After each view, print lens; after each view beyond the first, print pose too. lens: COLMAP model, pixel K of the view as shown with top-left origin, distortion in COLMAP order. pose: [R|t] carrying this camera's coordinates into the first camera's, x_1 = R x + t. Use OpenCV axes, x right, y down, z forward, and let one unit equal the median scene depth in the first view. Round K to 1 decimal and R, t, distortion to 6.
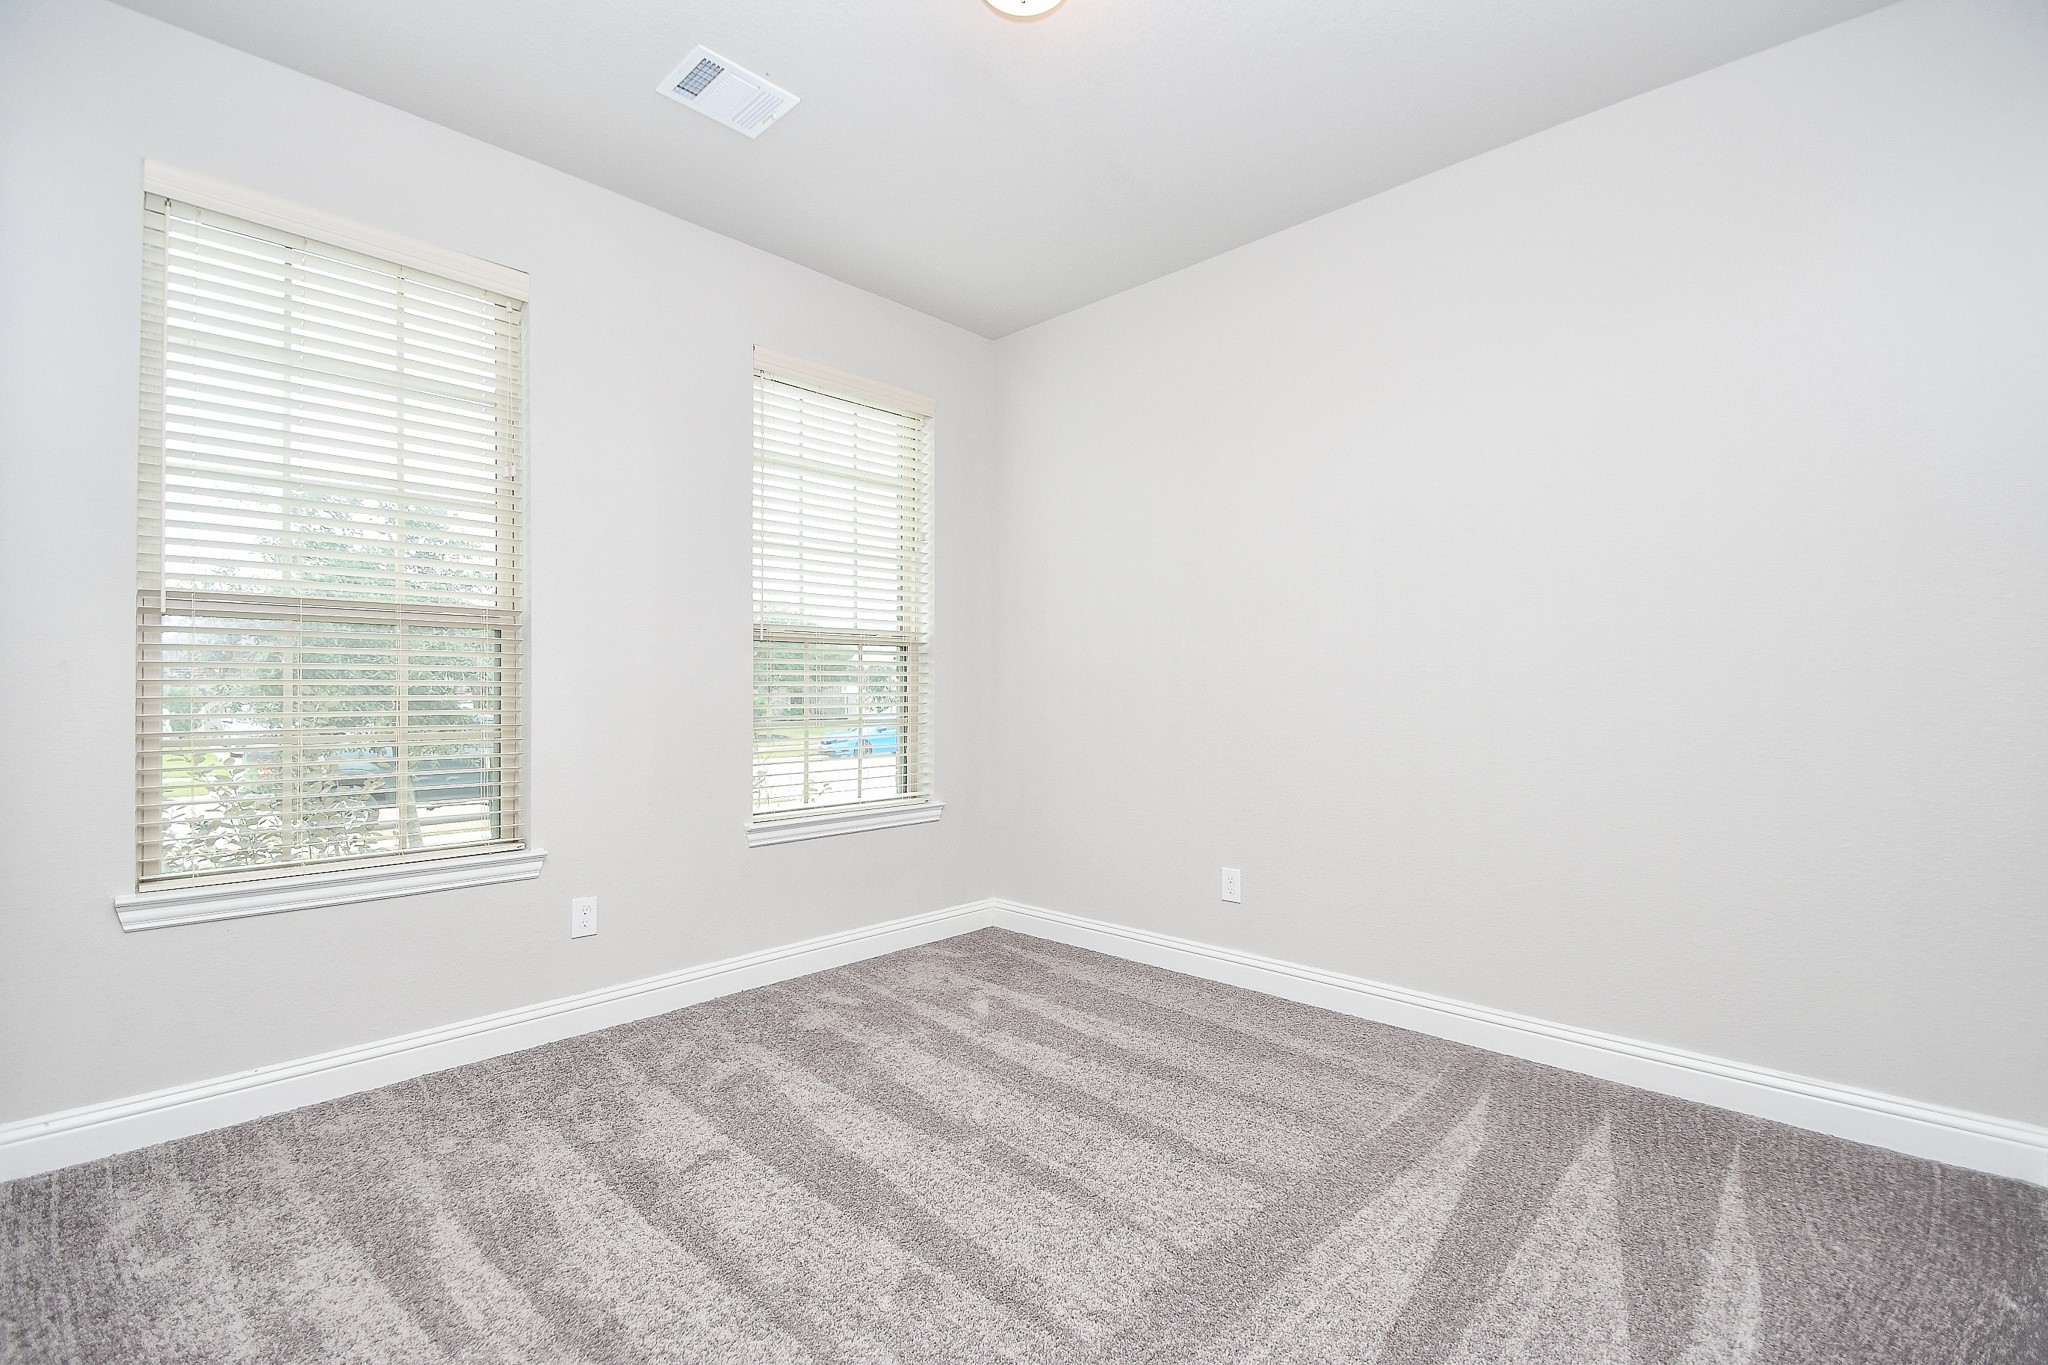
lens RADIAL K [[923.4, 0, 1024.0], [0, 923.4, 682.5], [0, 0, 1]] dist [0.037516, -0.024047]
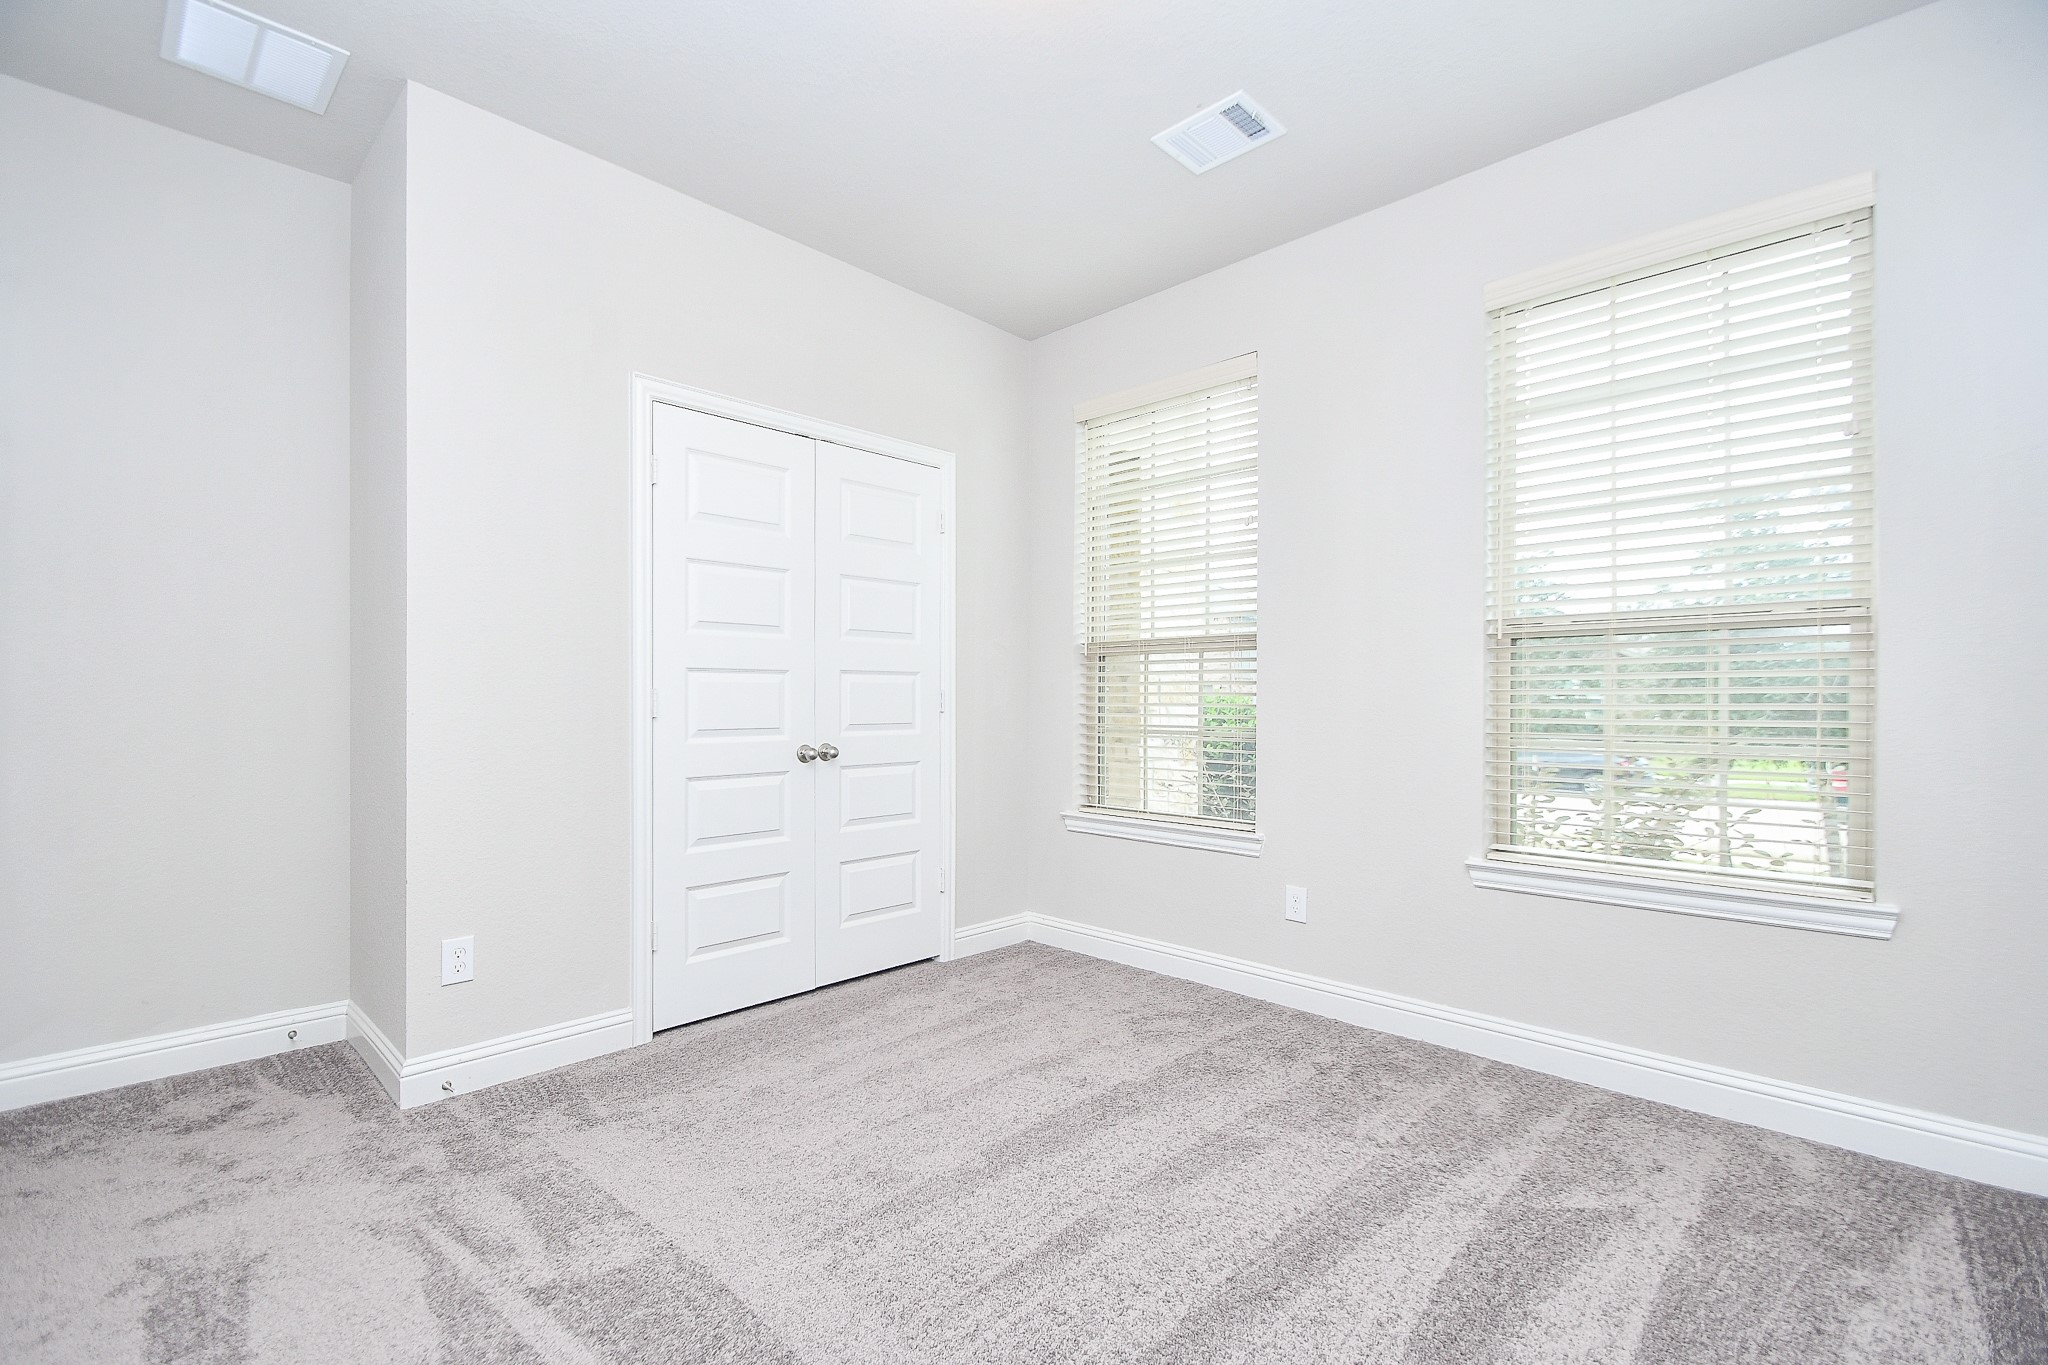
lens RADIAL K [[911.0, 0, 958.3], [0, 911.0, 693.9], [0, 0, 1]] dist [0.001445, -0.012701]
pose [[-0.054106, -0.004725, -0.998524, 0.582598], [0.008711, 0.999949, -0.005204, 0.003425], [0.998497, -0.008979, -0.054062, 0.606435]]
